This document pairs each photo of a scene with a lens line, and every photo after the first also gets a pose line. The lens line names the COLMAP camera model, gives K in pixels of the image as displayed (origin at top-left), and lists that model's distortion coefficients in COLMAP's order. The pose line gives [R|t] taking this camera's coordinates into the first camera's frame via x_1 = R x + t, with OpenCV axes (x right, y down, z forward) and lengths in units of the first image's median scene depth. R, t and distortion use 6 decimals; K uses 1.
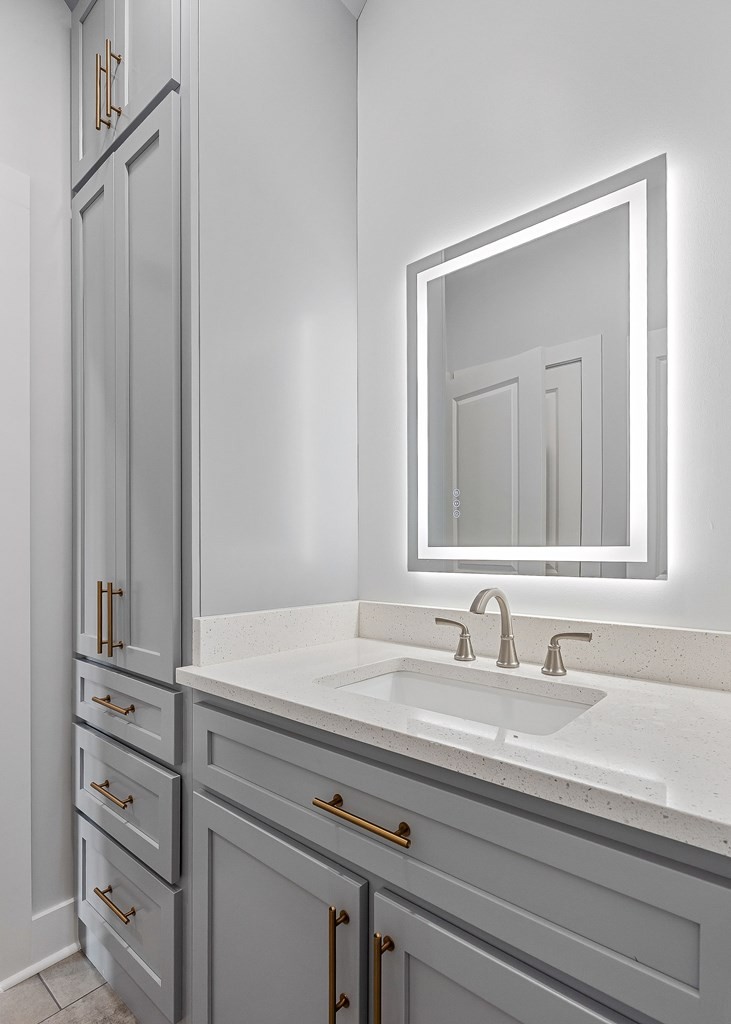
lens RADIAL K [[523.5, 0, 361.0], [0, 523.5, 545.1], [0, 0, 1]] dist [-0.000787, -0.000186]
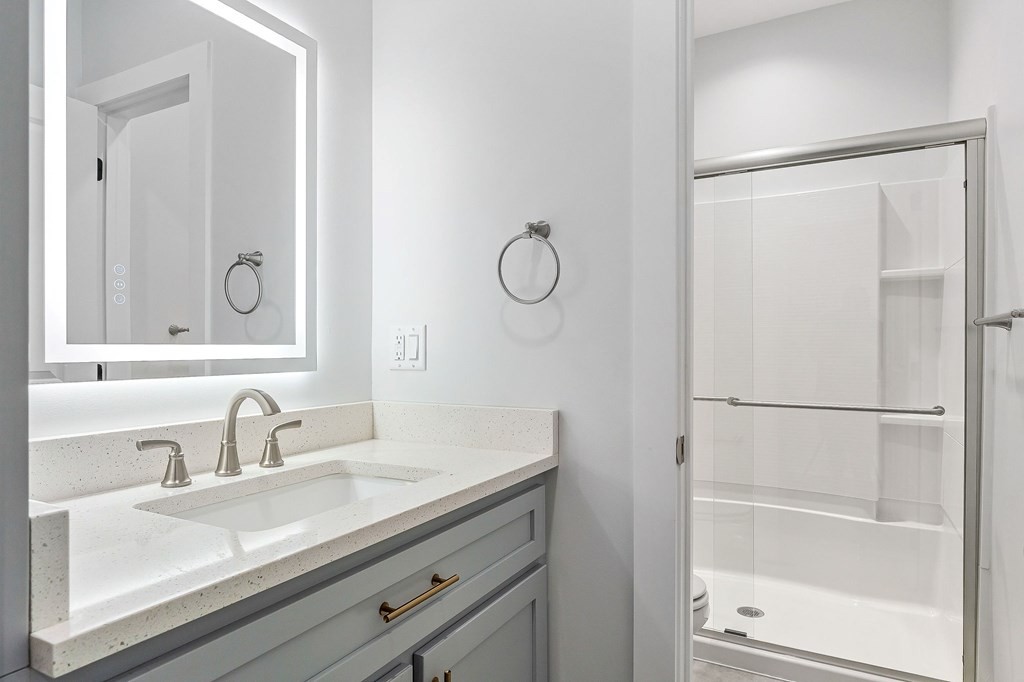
lens RADIAL K [[600.5, 0, 512.6], [0, 600.5, 344.9], [0, 0, 1]] dist [-0.005835, -0.001179]
pose [[-0.203742, 0.001951, 0.979023, -0.835548], [-0.006683, 0.999972, -0.003383, 0.003625], [-0.979002, -0.007232, -0.203724, 0.710326]]
